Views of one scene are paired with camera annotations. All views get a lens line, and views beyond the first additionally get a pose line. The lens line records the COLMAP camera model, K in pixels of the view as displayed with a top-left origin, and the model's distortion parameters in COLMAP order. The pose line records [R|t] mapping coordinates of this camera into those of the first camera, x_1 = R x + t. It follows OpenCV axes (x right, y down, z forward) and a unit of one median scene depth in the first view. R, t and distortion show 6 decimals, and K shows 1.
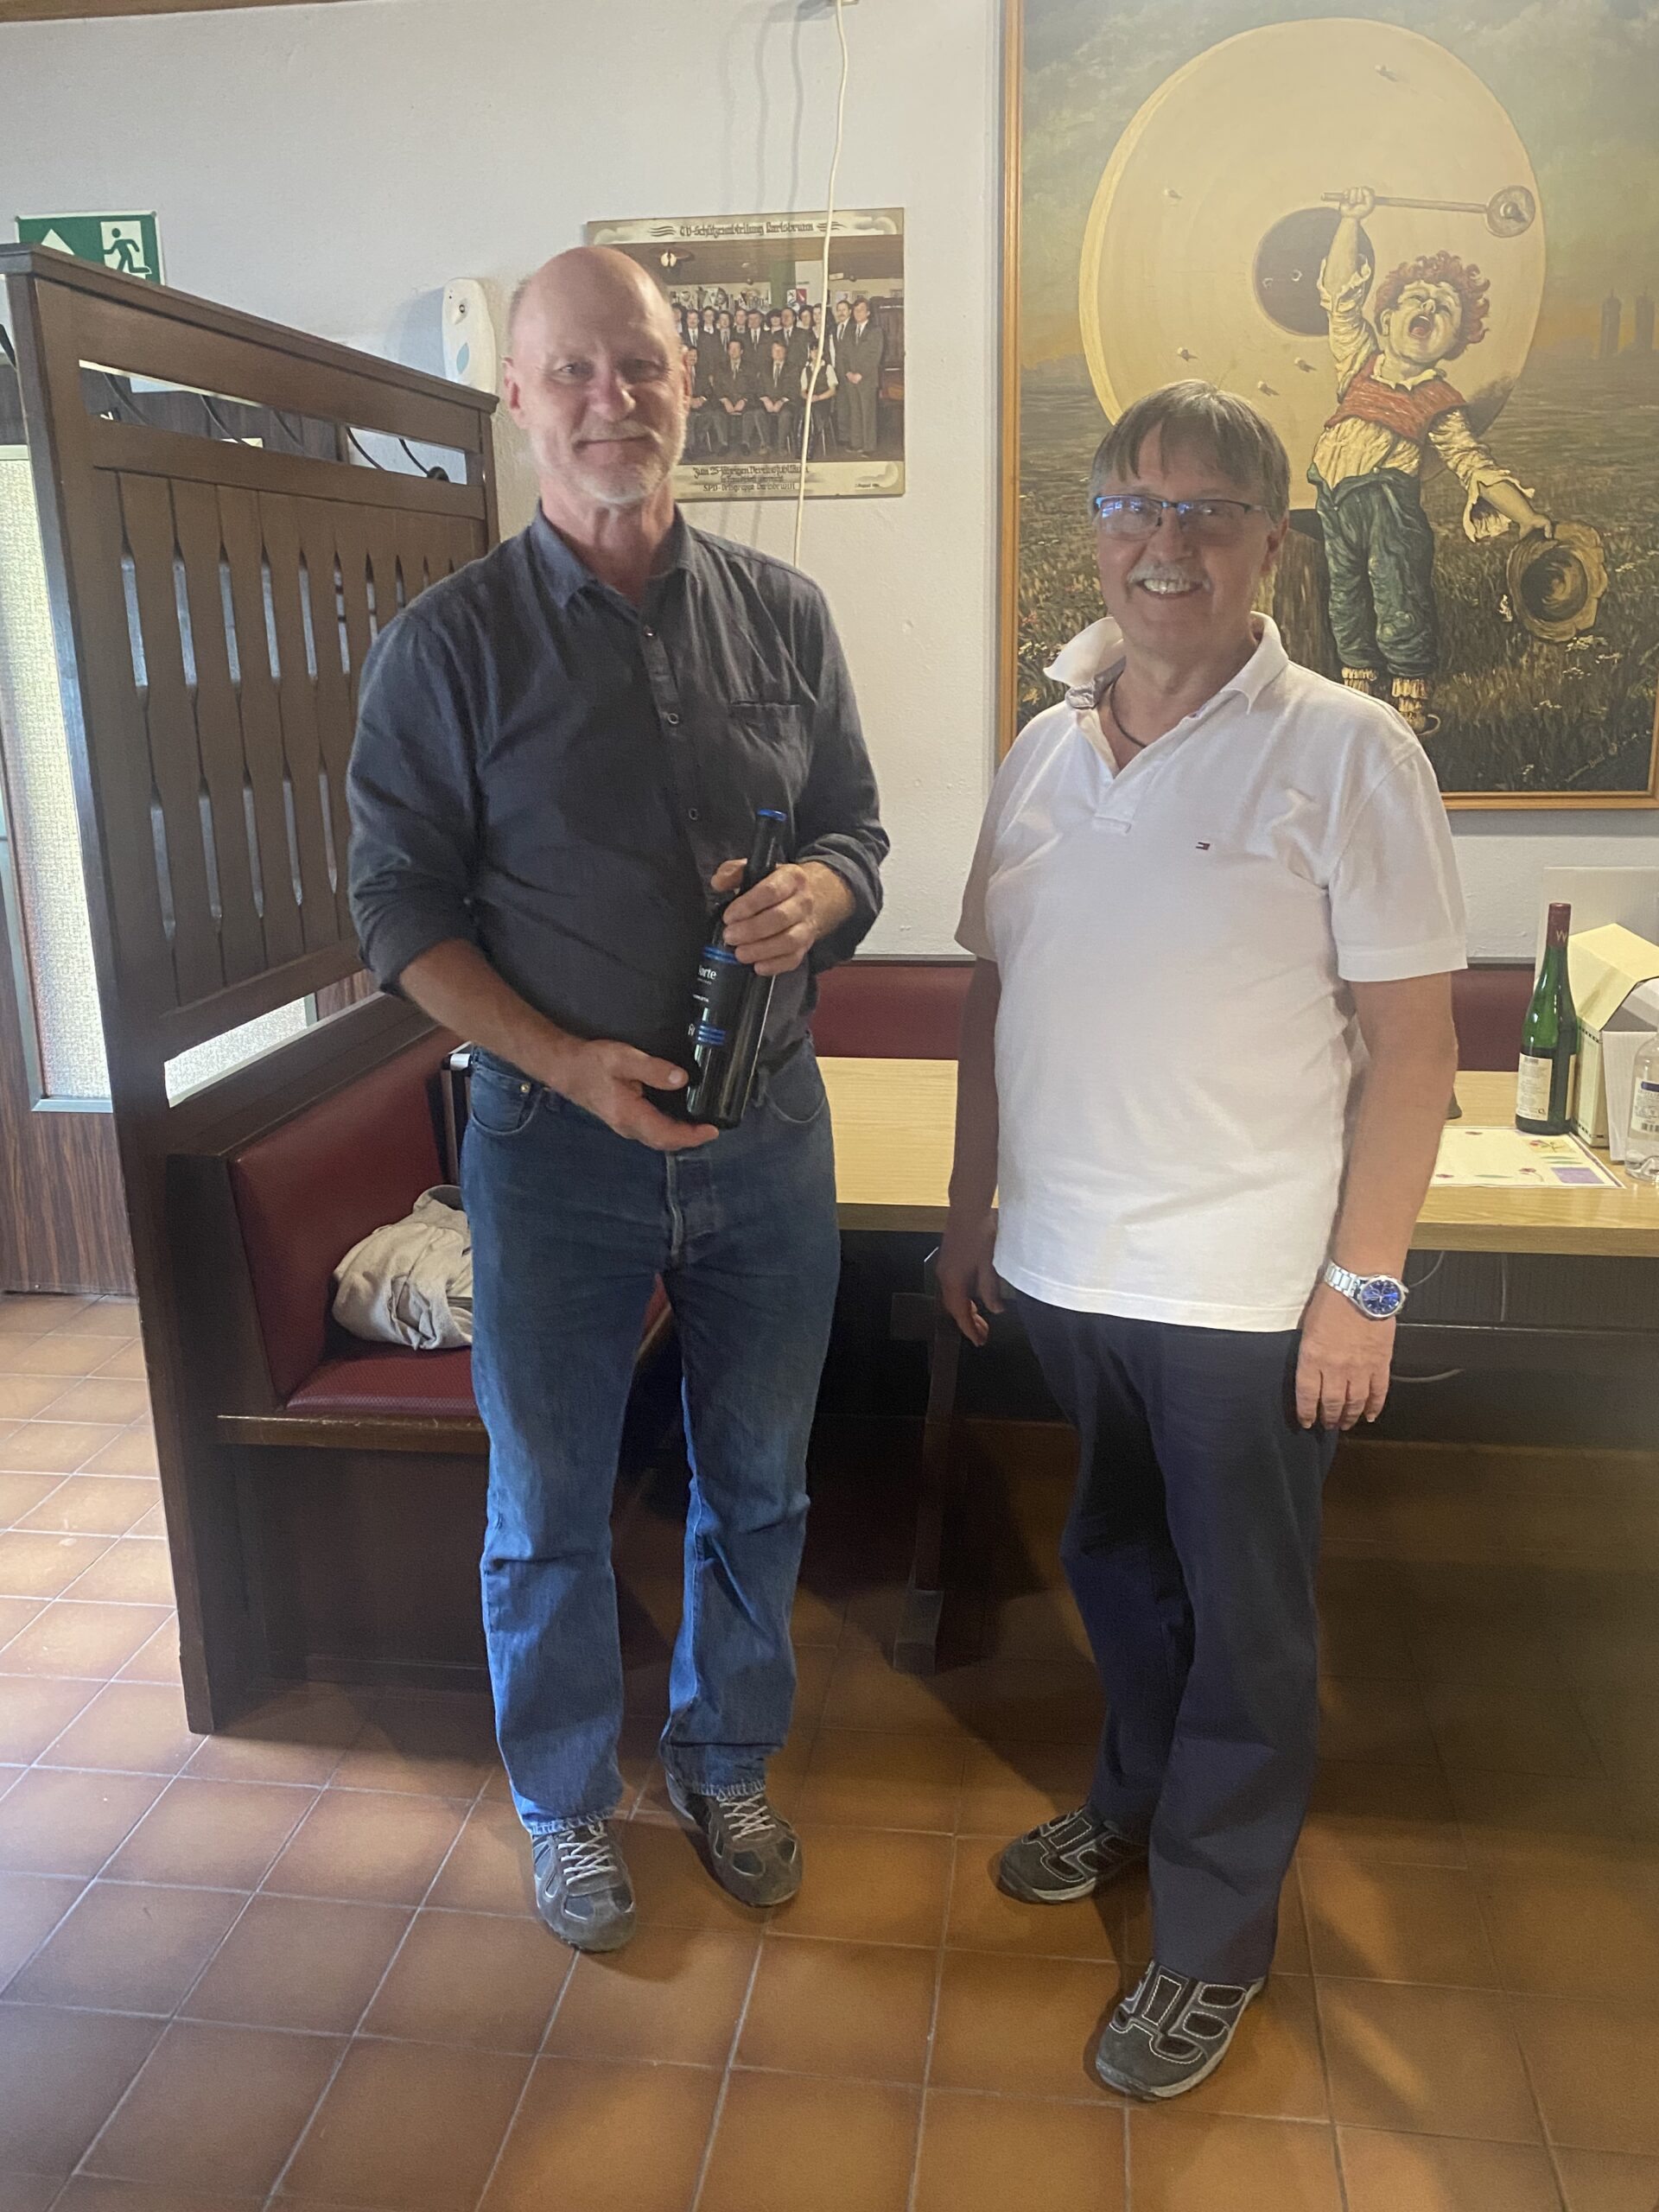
lens RADIAL K [[1795.1, 0, 846.8], [0, 1795.1, 1101.6], [0, 0, 1]] dist [0.004460, 0.001827]
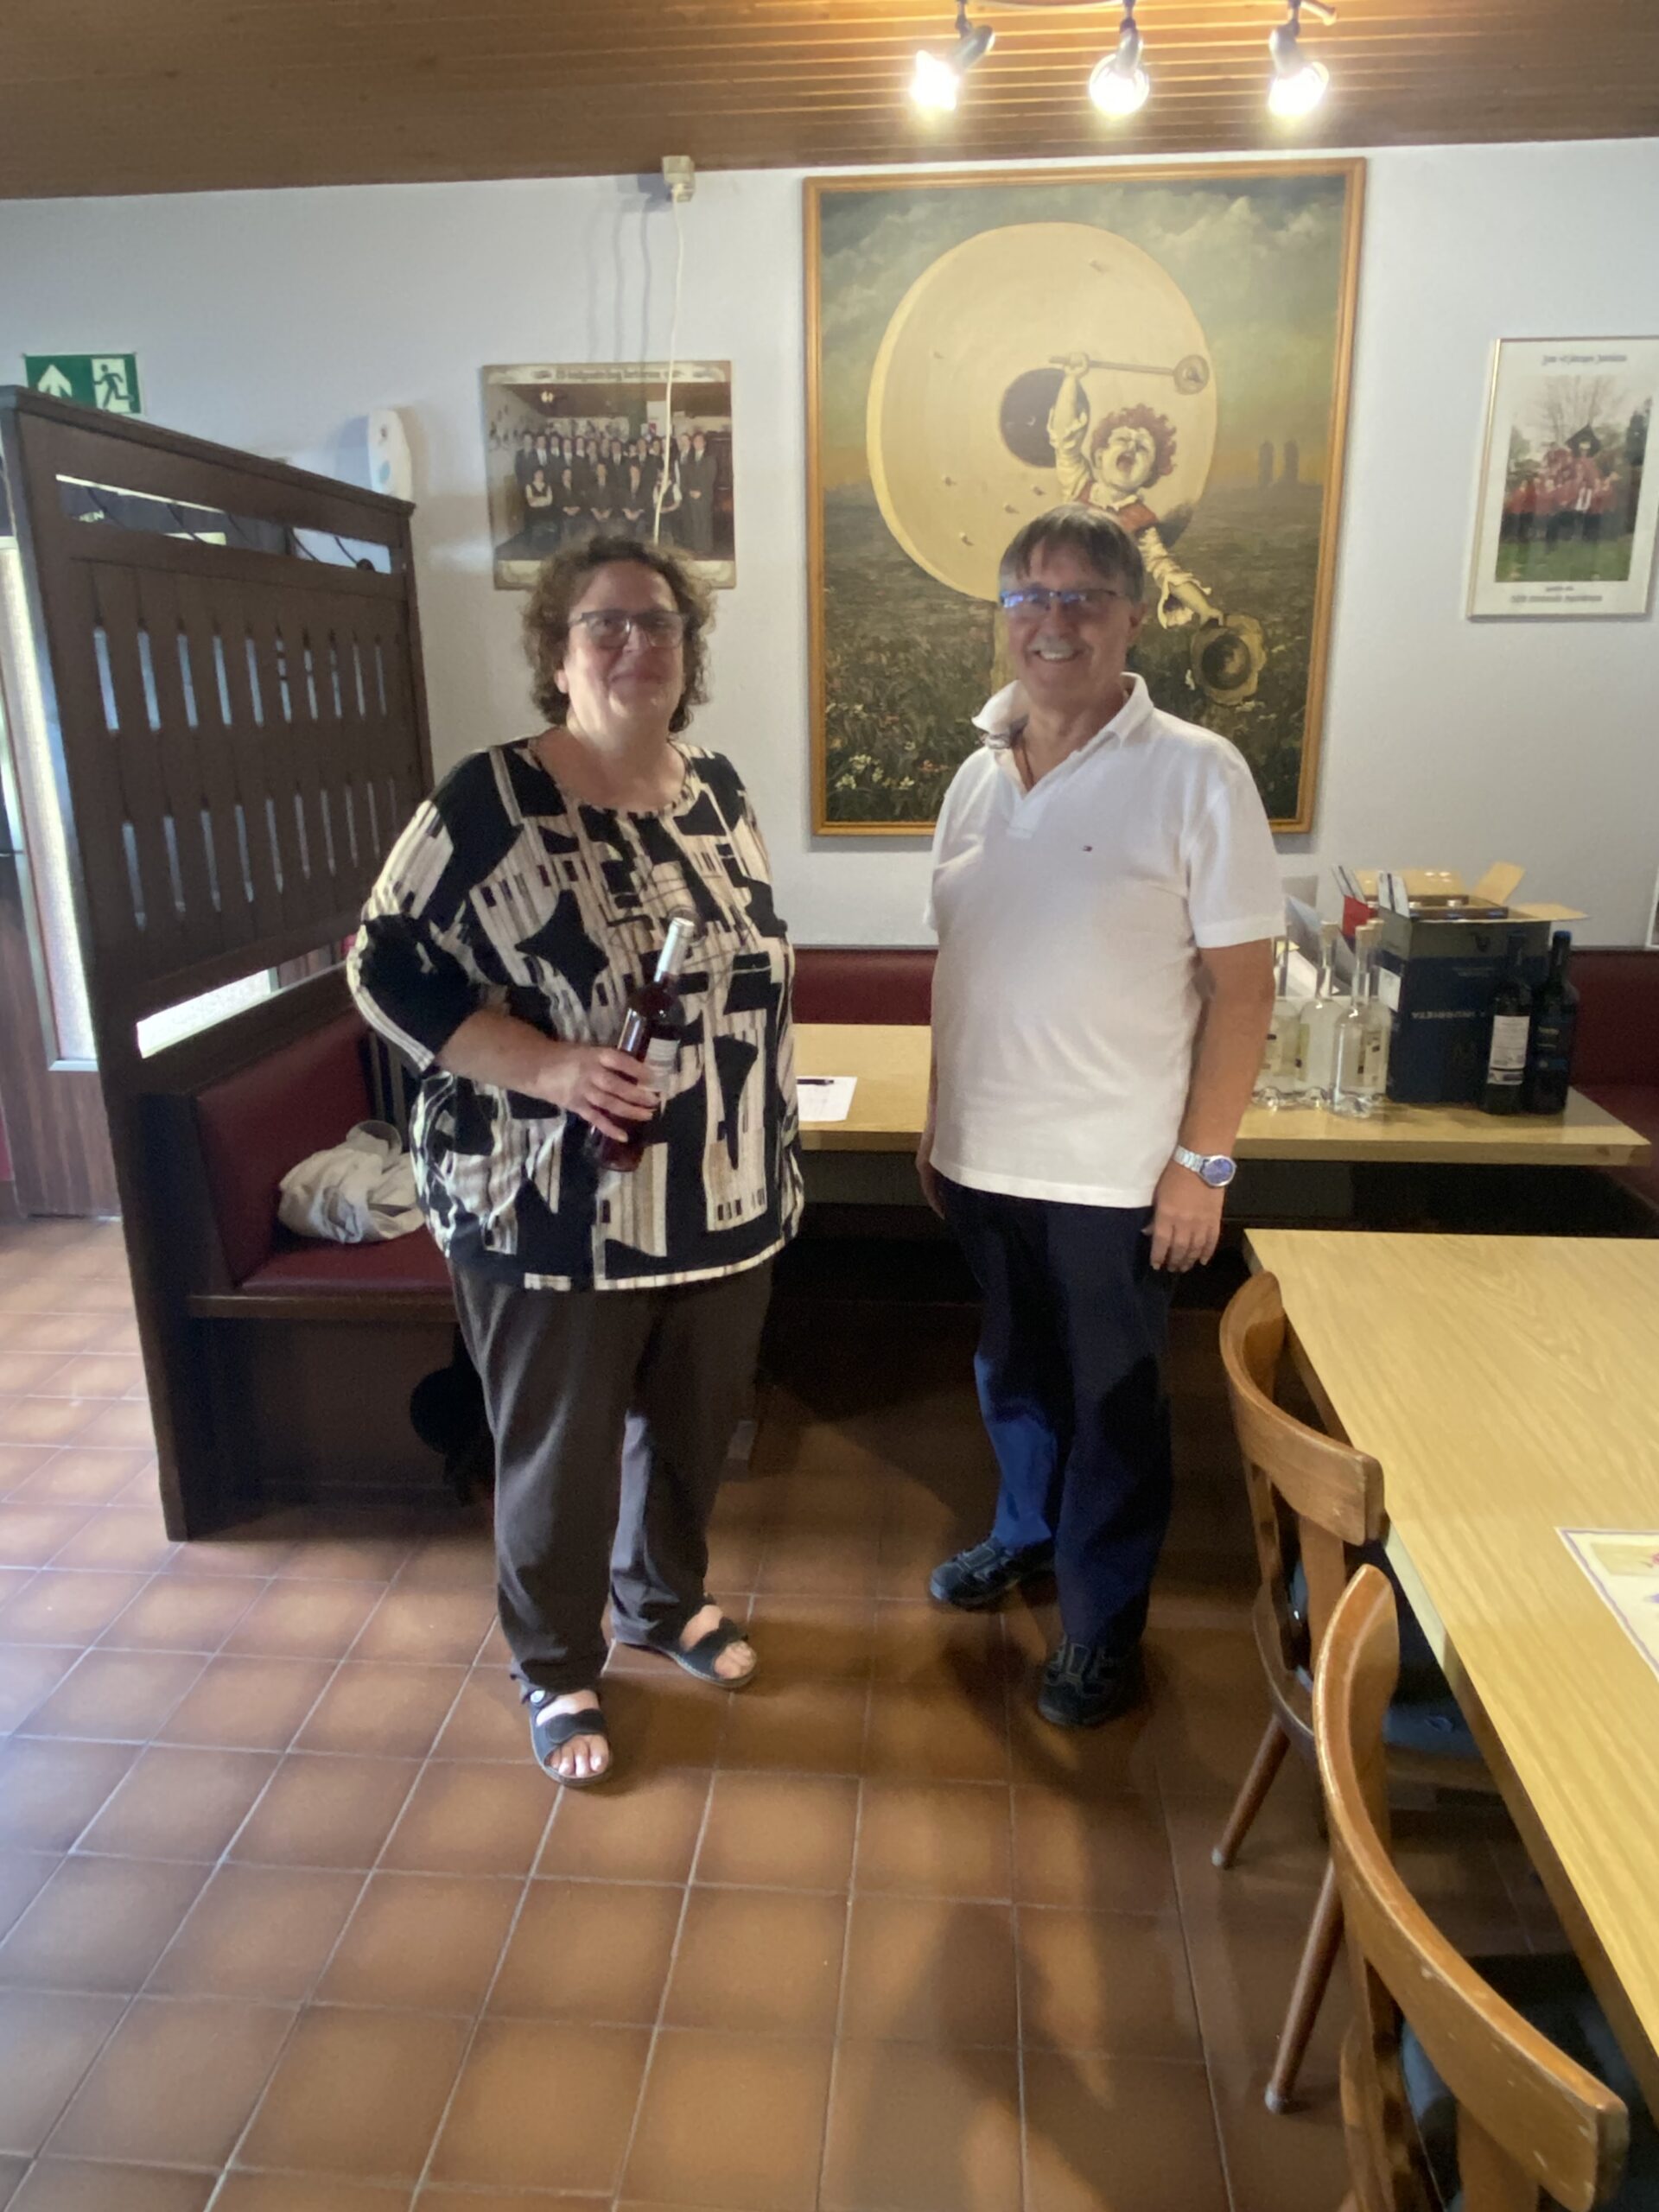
lens RADIAL K [[1436.1, 0, 839.2], [0, 1436.1, 1101.0], [0, 0, 1]] dist [0.041464, -0.030677]
pose [[0.998228, -0.008261, 0.058930, 0.044065], [0.007084, 0.999772, 0.020153, 0.012056], [-0.059083, -0.019700, 0.998059, -0.050173]]
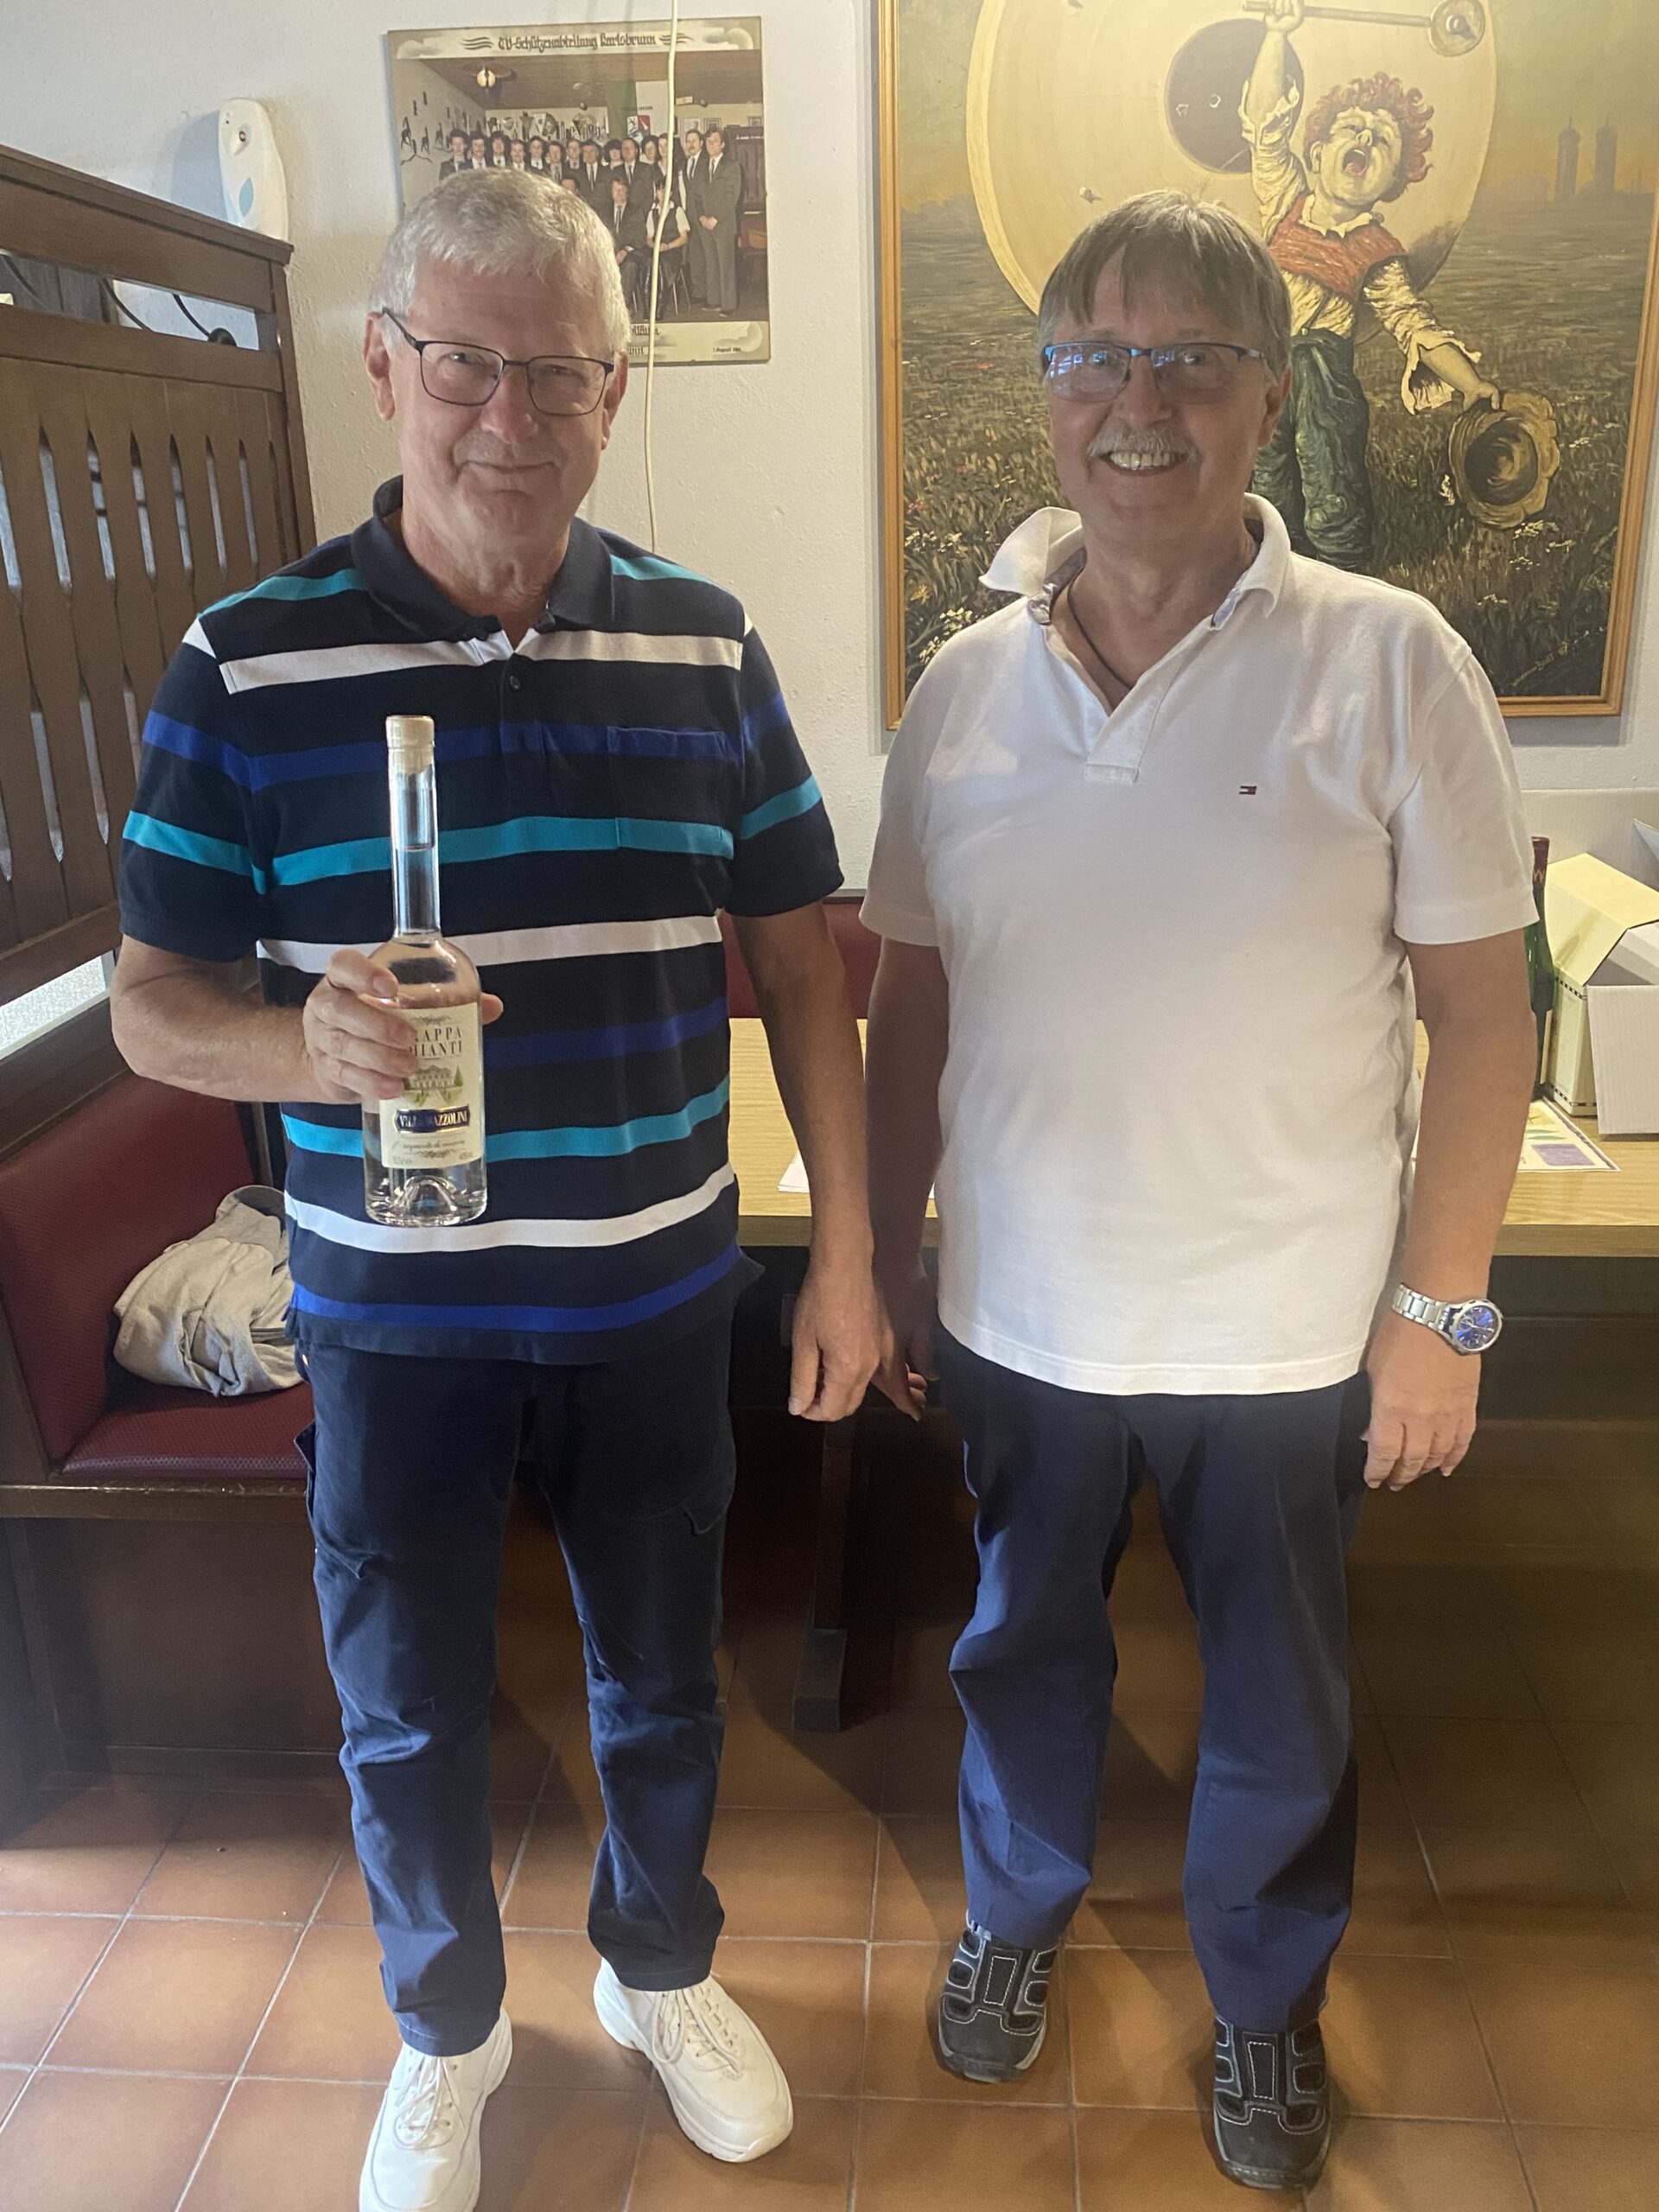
lens RADIAL K [[1795.1, 0, 838.6], [0, 1795.1, 1105.6], [0, 0, 1]] dist [0.004460, 0.001827]
pose [[0.997815, -0.026974, 0.060312, 0.003033], [0.023133, 0.997714, 0.063501, -0.033772], [-0.061887, -0.061967, 0.996158, 0.112732]]
